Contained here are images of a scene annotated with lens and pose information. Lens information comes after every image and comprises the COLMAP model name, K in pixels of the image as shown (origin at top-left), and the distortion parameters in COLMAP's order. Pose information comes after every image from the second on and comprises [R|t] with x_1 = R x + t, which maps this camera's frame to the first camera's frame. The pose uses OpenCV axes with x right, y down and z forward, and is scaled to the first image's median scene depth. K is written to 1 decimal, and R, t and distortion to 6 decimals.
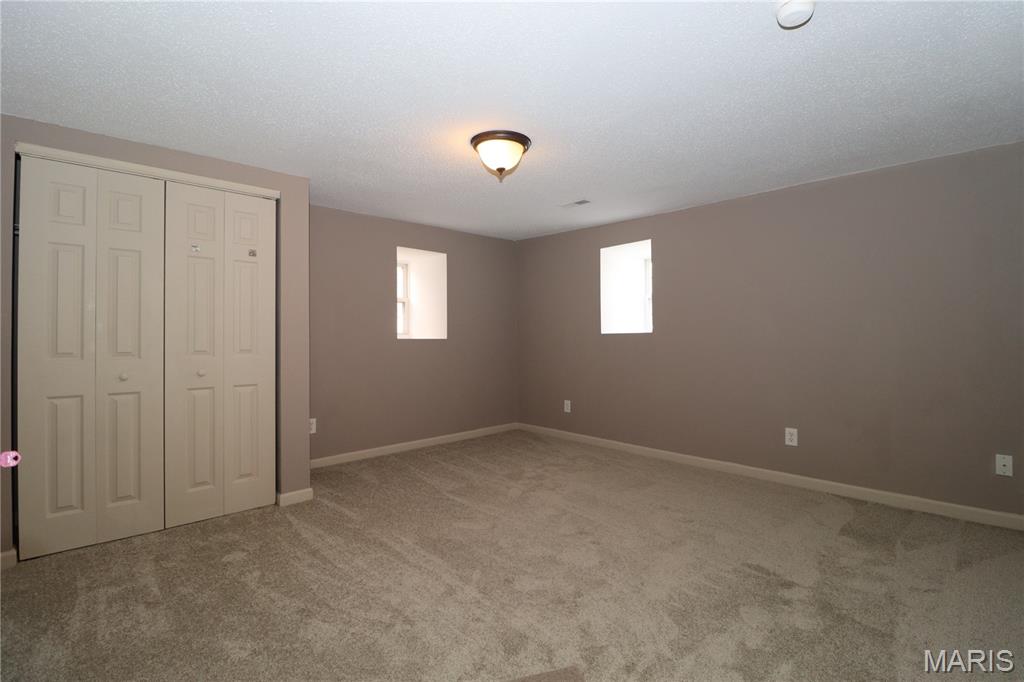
lens RADIAL K [[470.3, 0, 512.0], [0, 470.3, 341.0], [0, 0, 1]] dist [-0.043899, -0.000138]
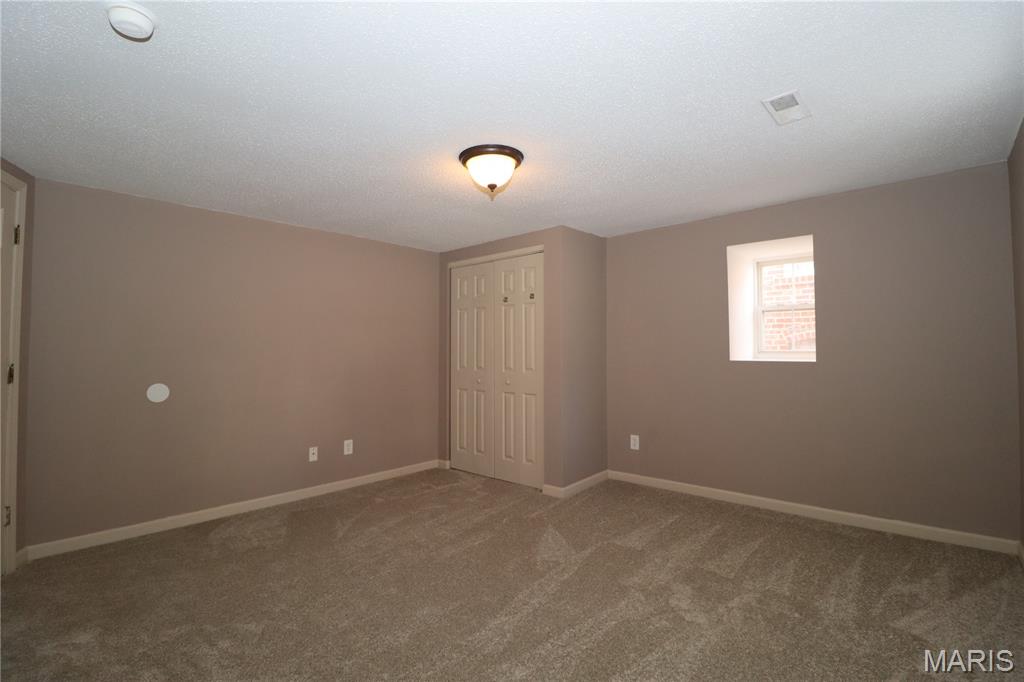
lens RADIAL K [[475.7, 0, 512.0], [0, 475.7, 341.0], [0, 0, 1]] dist [-0.000211, -0.000026]
pose [[0.060213, -0.023927, -0.997899, 0.807810], [-0.004609, 0.999695, -0.024249, -0.026242], [0.998175, 0.006059, 0.060084, 0.855581]]
